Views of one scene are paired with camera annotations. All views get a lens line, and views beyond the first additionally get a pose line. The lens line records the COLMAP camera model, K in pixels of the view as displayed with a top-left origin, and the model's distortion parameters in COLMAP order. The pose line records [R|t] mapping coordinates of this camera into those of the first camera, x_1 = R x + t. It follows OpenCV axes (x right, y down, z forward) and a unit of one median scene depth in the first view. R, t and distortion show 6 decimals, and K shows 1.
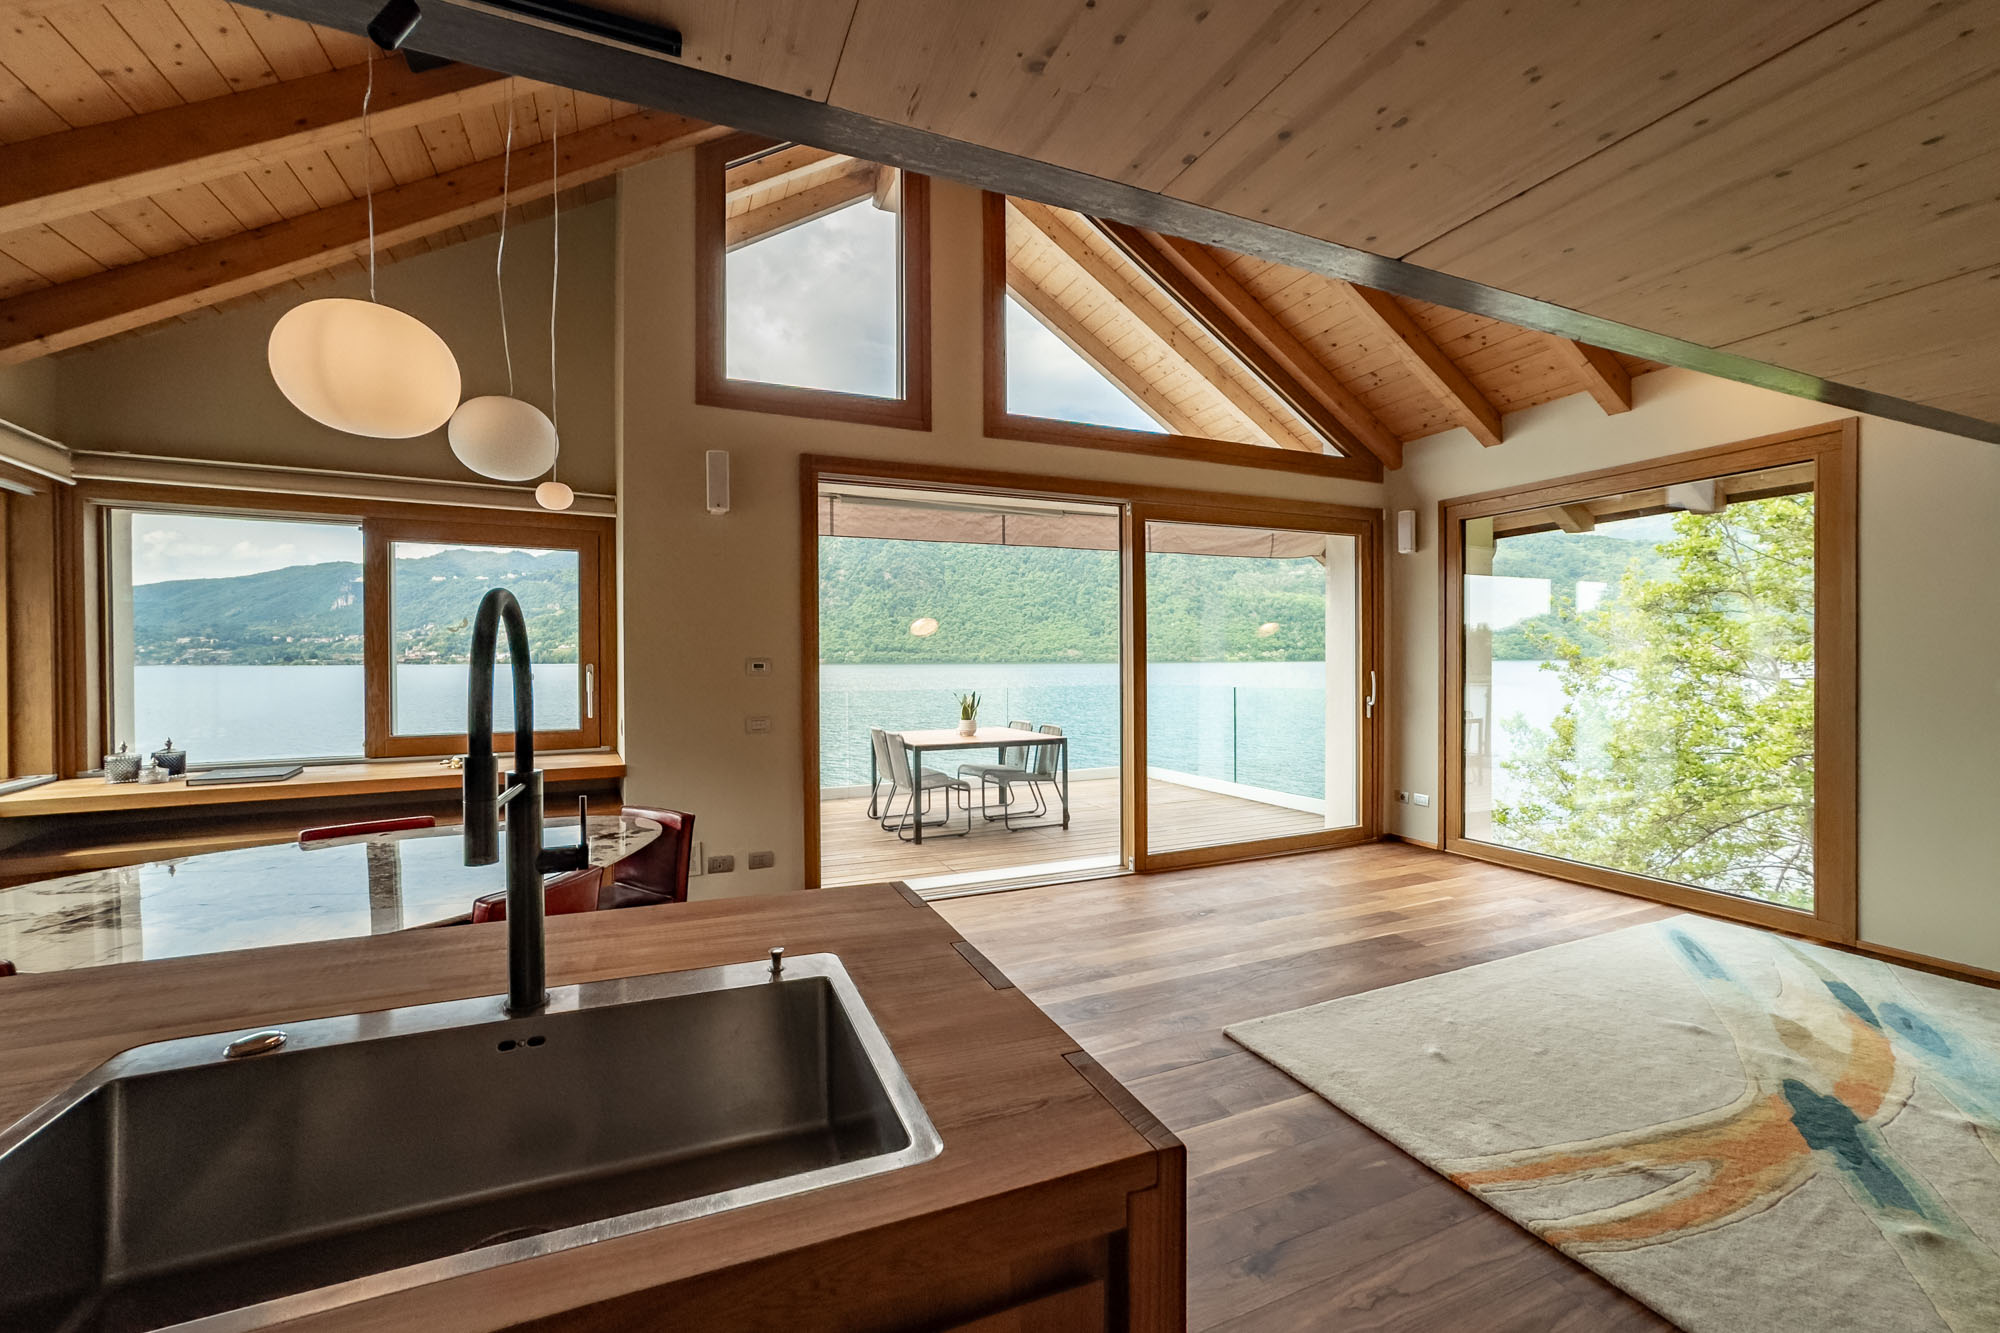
lens RADIAL K [[815.1, 0, 995.4], [0, 815.1, 665.8], [0, 0, 1]] dist [-0.036353, 0.018660]
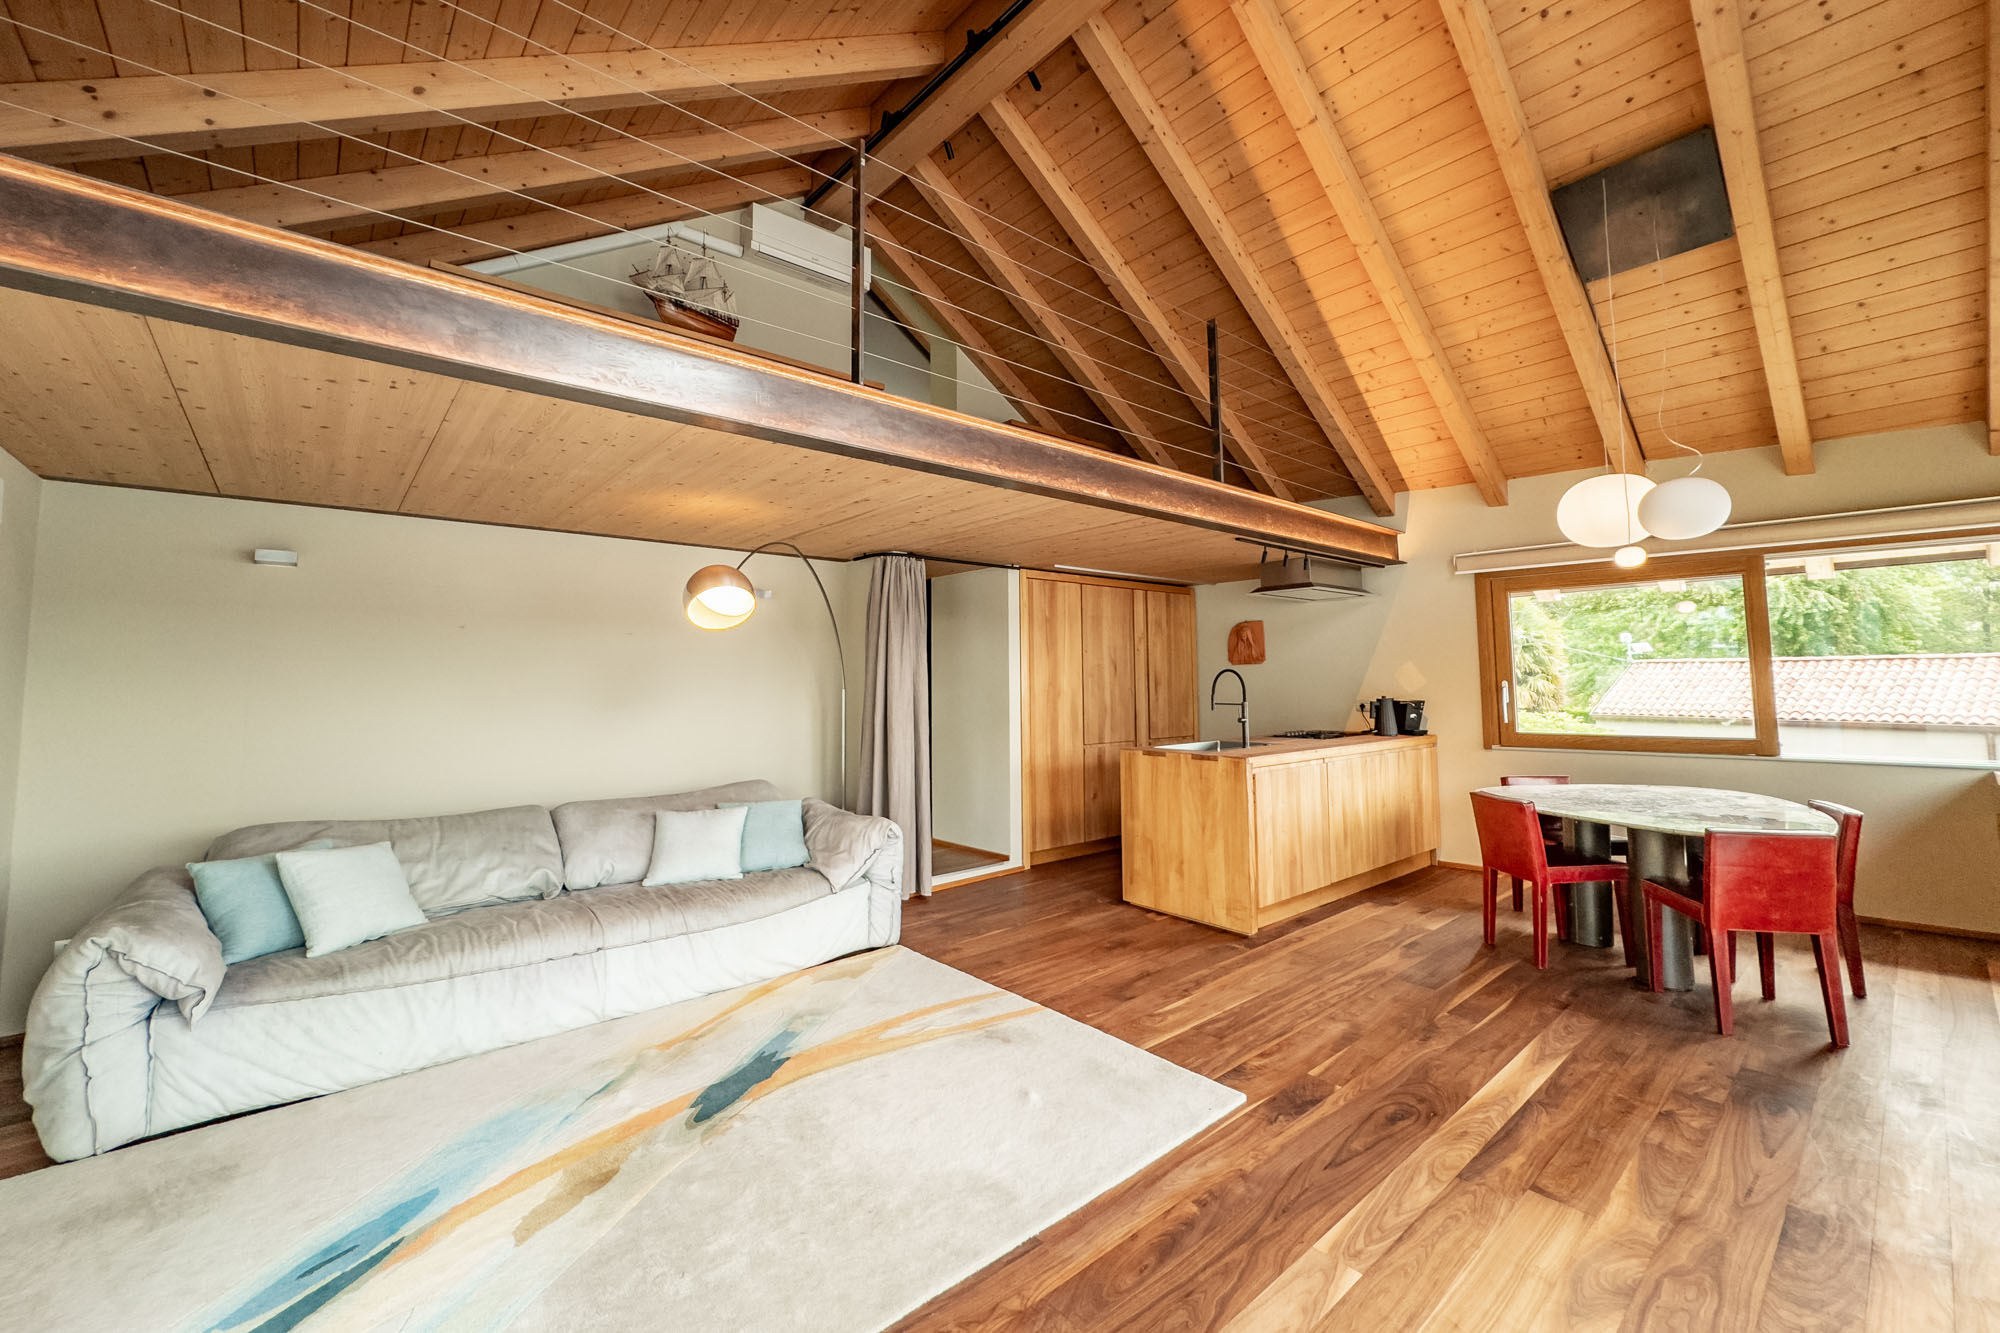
lens RADIAL K [[795.3, 0, 997.9], [0, 795.3, 668.9], [0, 0, 1]] dist [0.000706, -0.006907]
pose [[-0.955213, 0.007405, -0.295825, 0.481524], [0.010419, 0.999909, -0.008612, -0.013036], [0.295734, -0.011309, -0.955203, 1.063809]]
